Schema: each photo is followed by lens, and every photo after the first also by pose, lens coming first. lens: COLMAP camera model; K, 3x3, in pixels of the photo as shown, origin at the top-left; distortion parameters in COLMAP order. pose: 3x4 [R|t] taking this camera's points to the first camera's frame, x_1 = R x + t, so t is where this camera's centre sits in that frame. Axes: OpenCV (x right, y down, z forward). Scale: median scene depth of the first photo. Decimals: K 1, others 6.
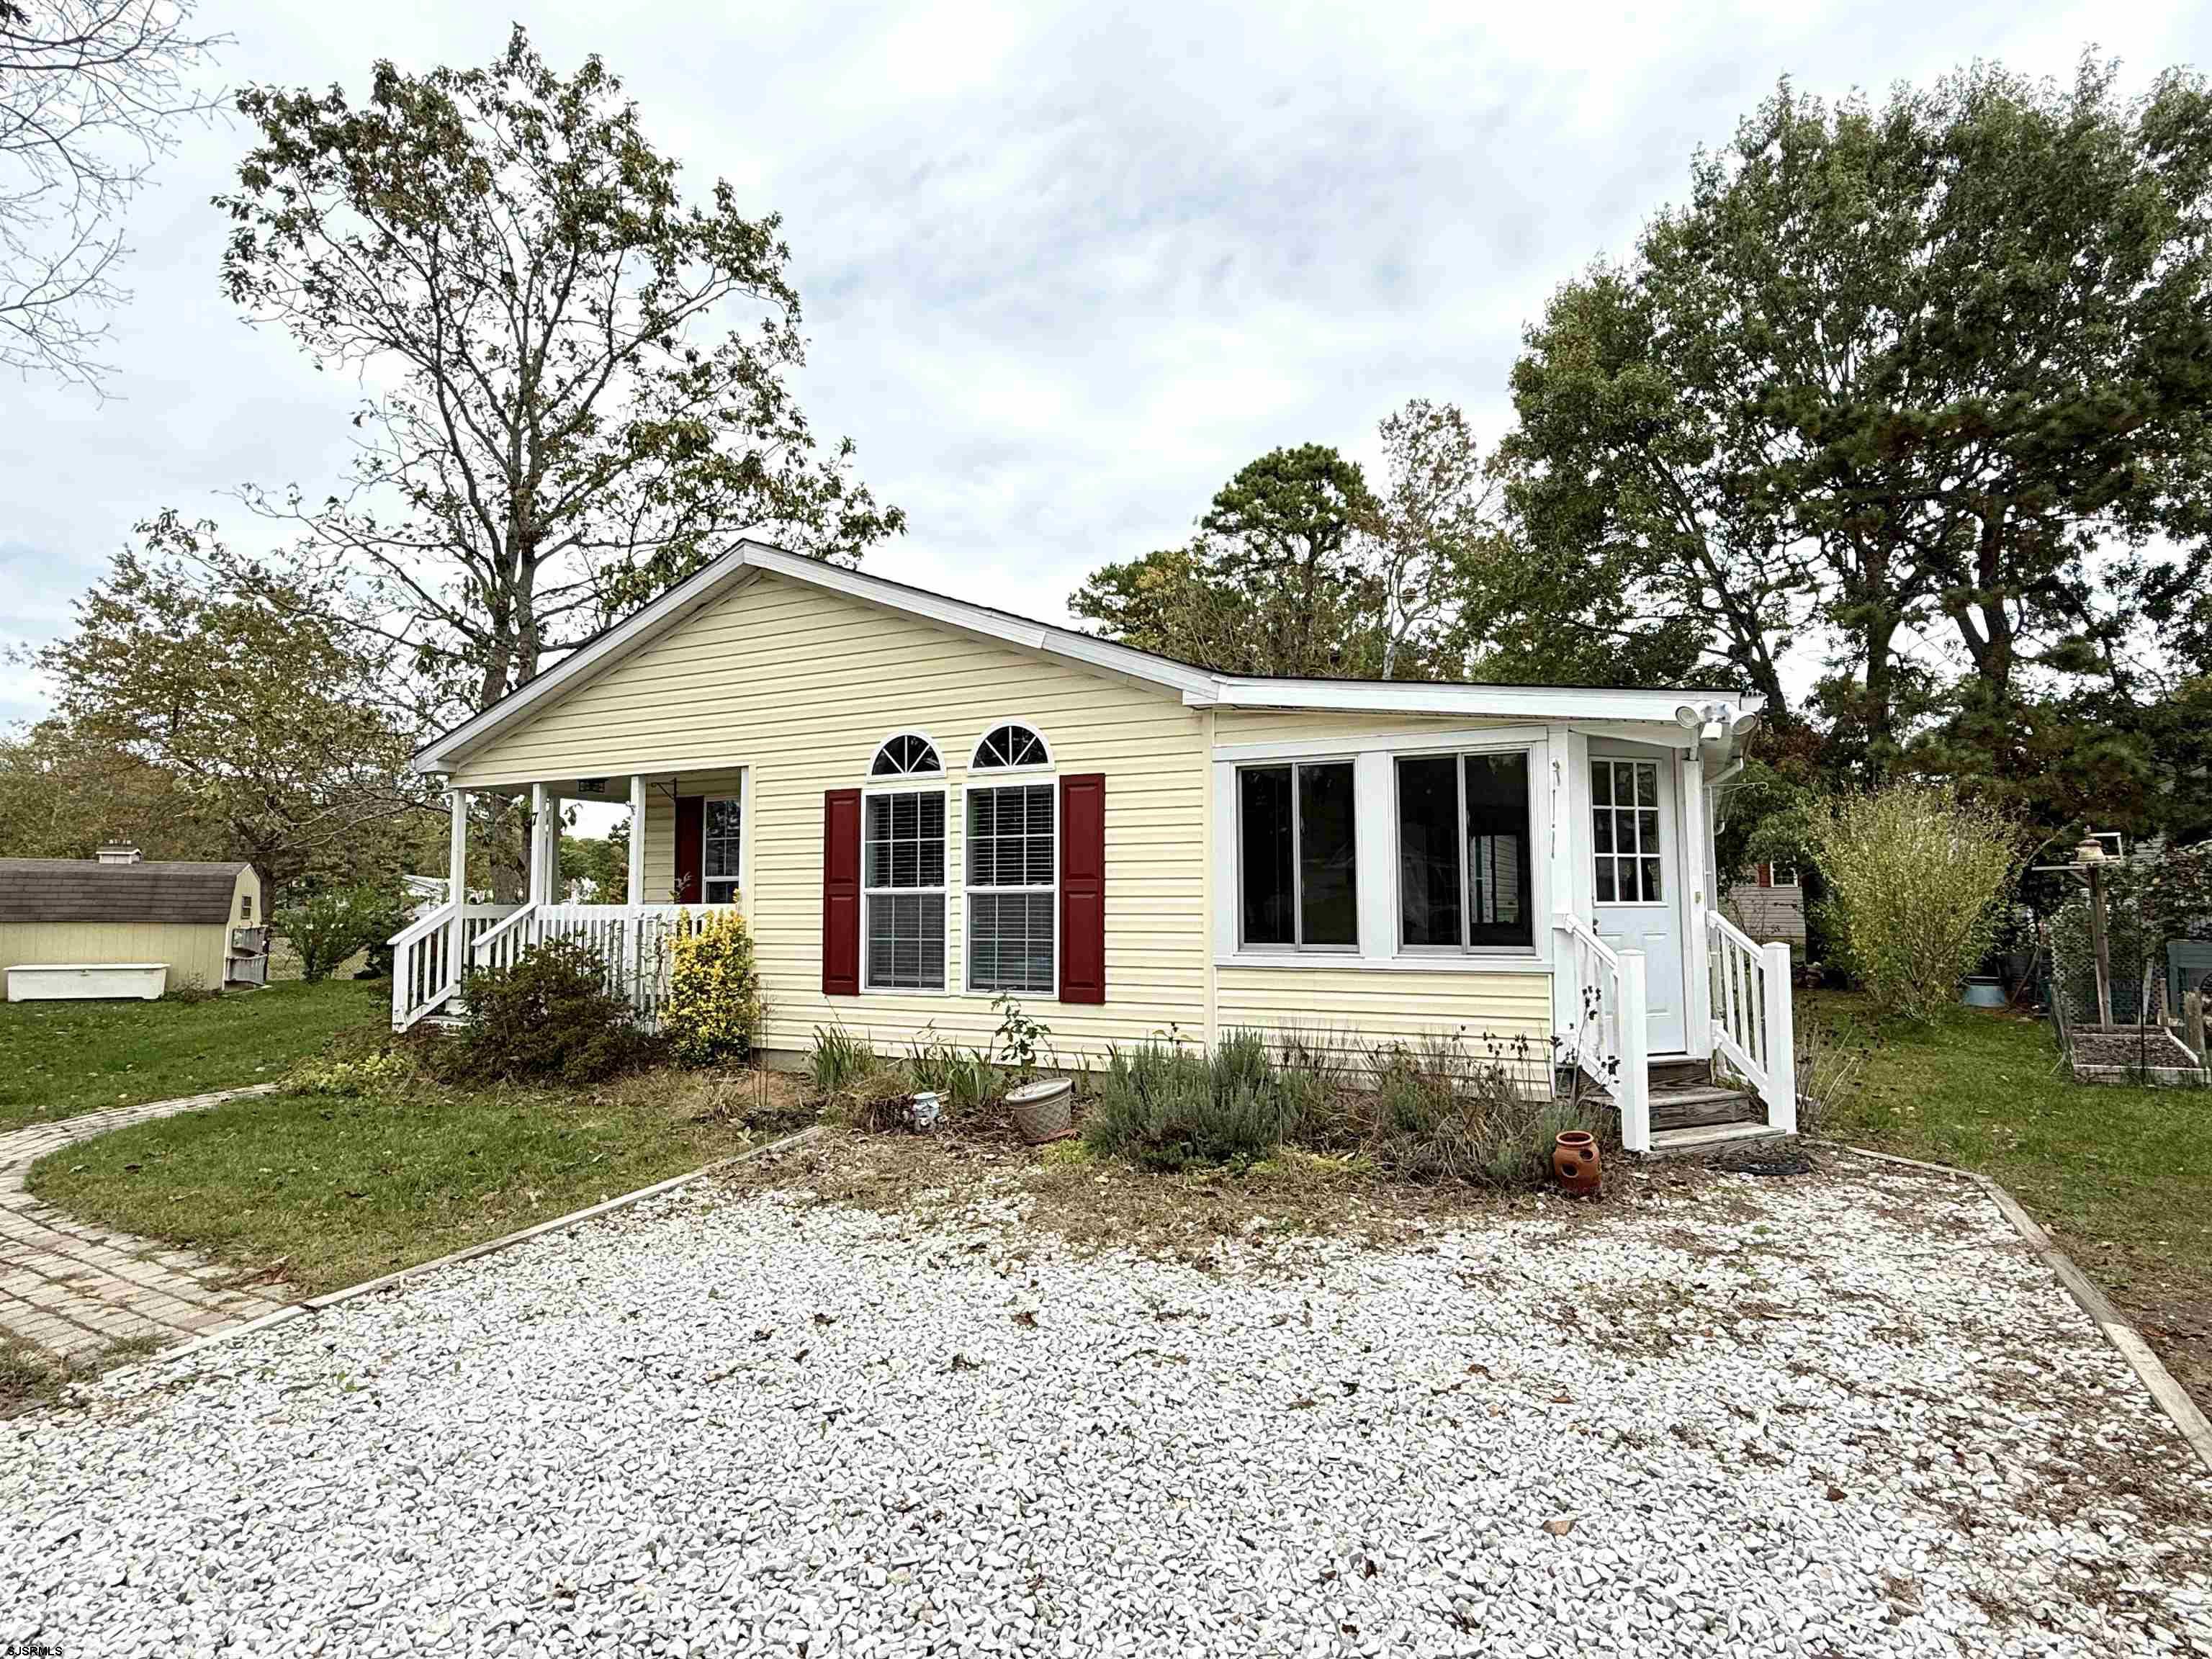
lens RADIAL K [[1157.5, 0, 1106.2], [0, 1157.5, 827.8], [0, 0, 1]] dist [-0.000035, -0.000005]
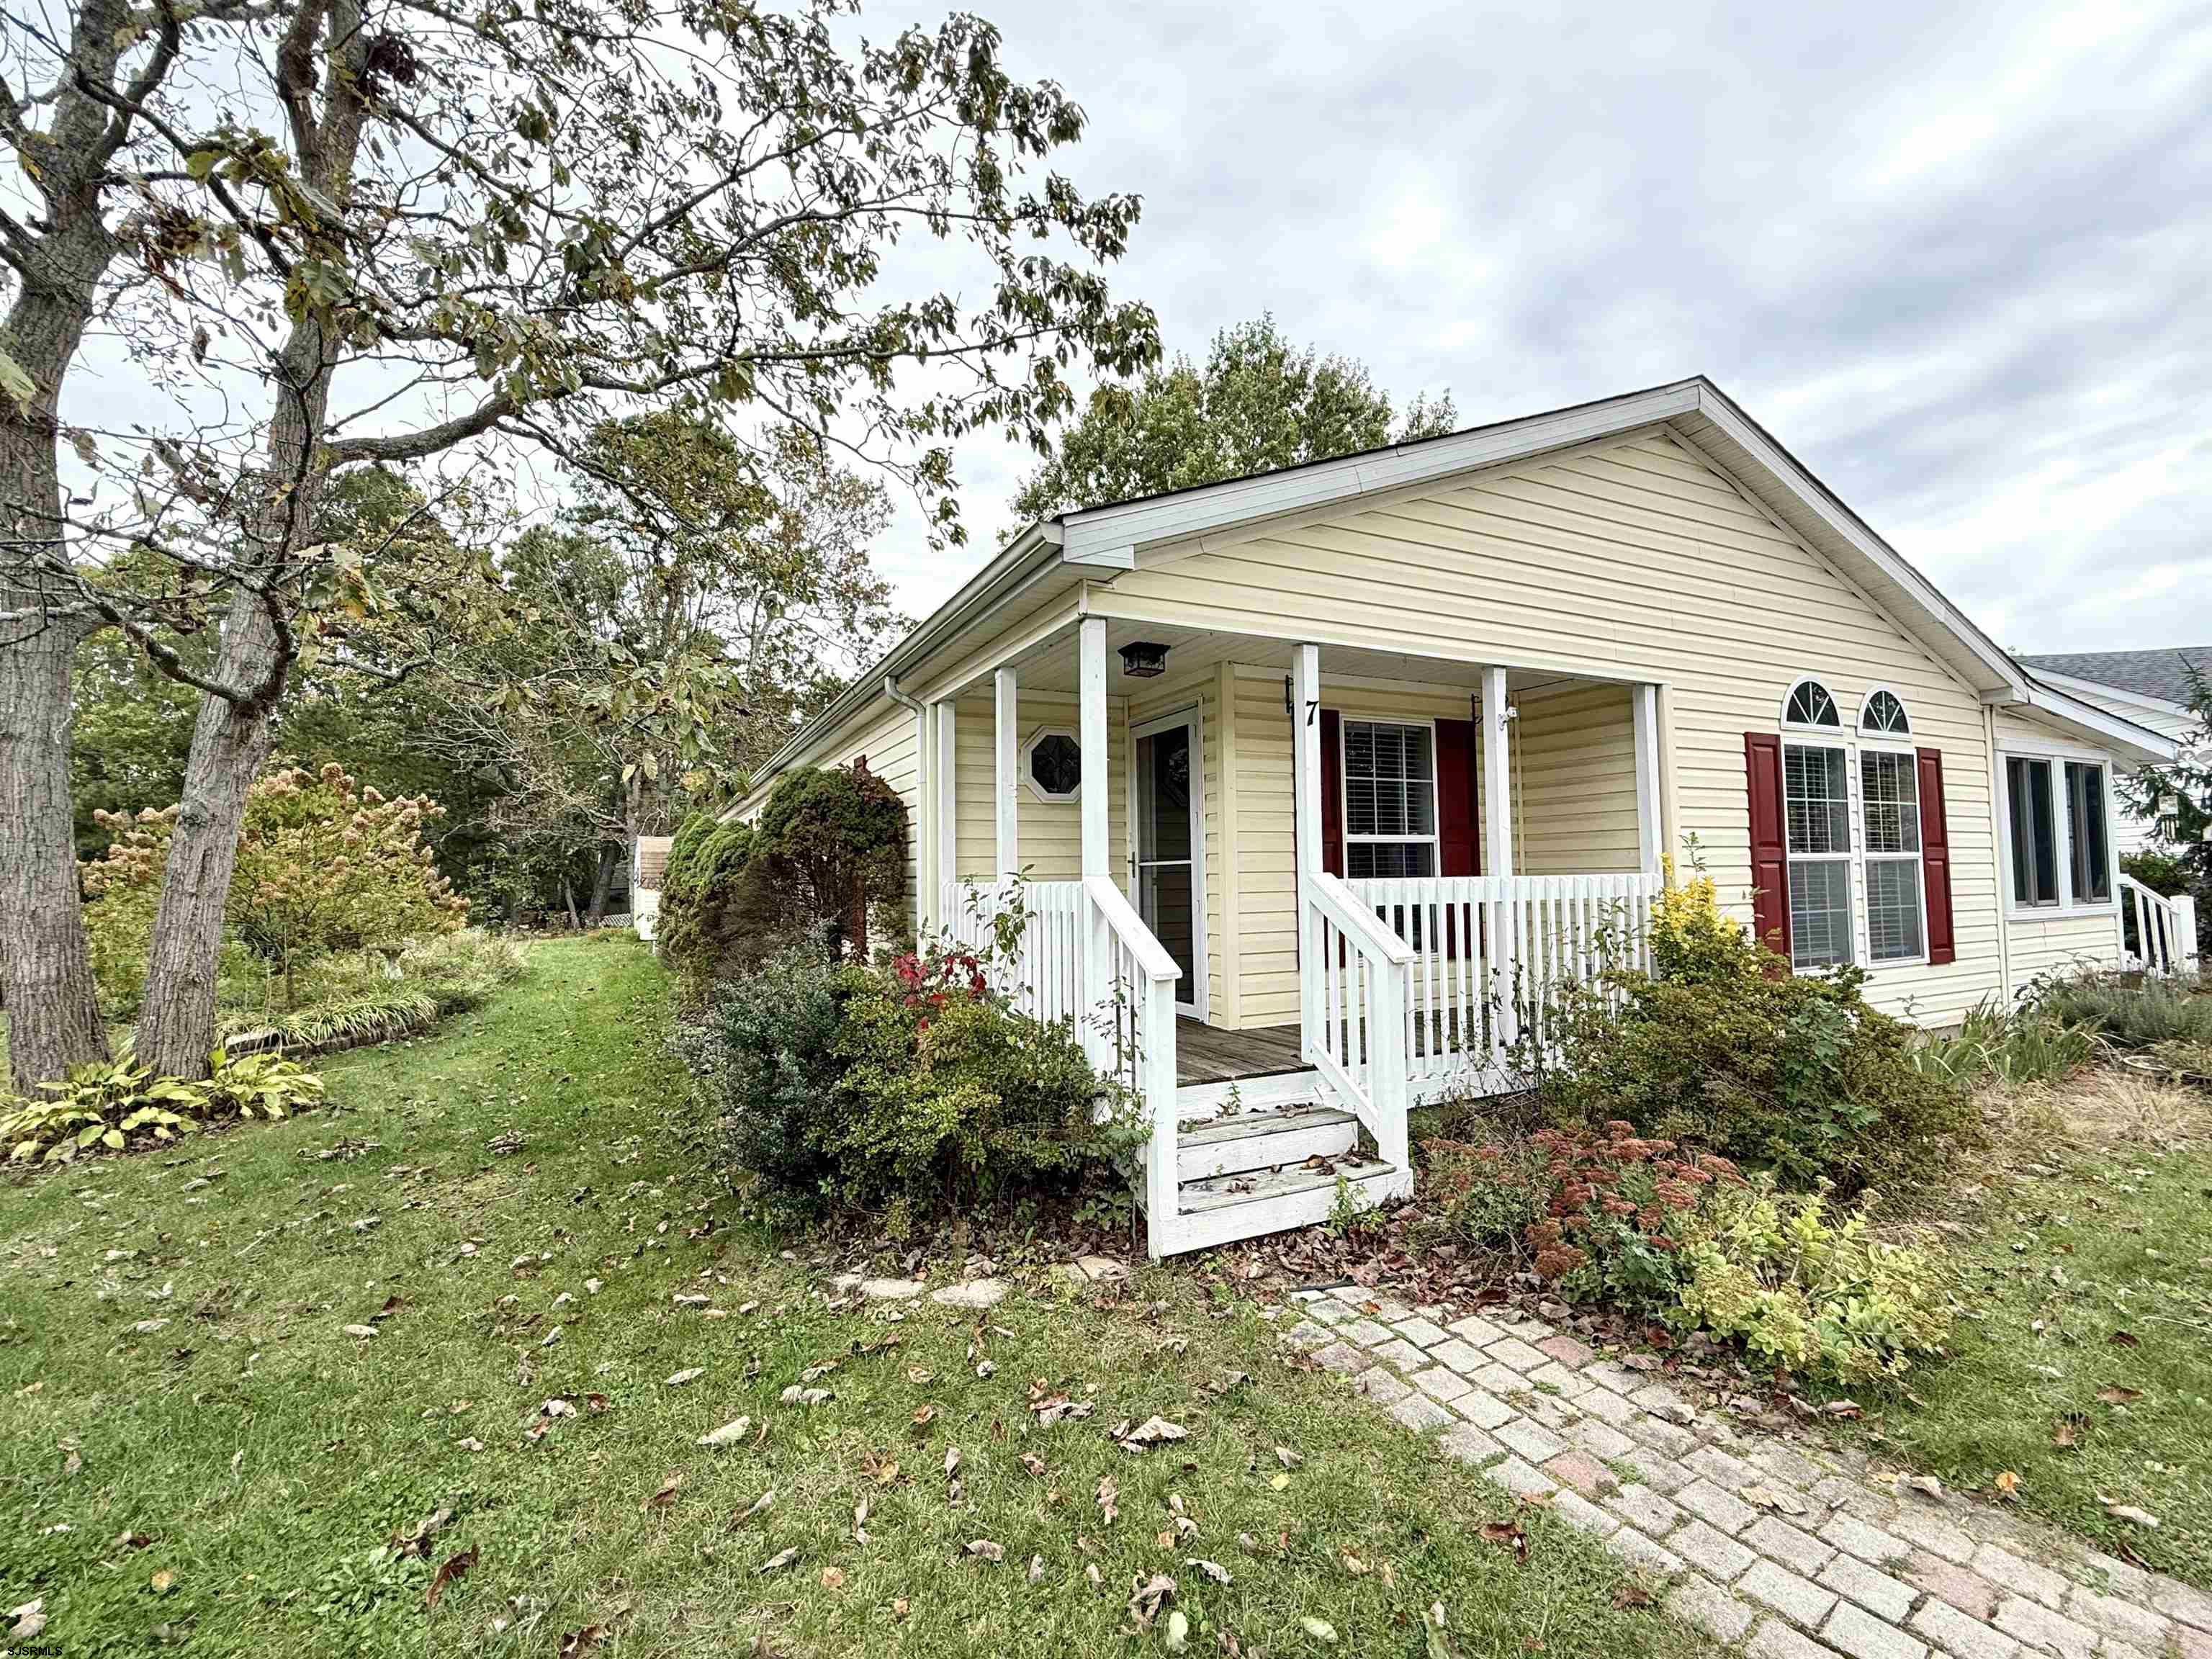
lens RADIAL K [[965.6, 0, 1108.2], [0, 965.6, 828.8], [0, 0, 1]] dist [-0.000767, -0.000042]
pose [[0.588614, 0.033561, 0.807717, -1.118303], [-0.040215, 0.999116, -0.012208, 0.065292], [-0.807413, -0.025296, 0.589443, 1.028800]]
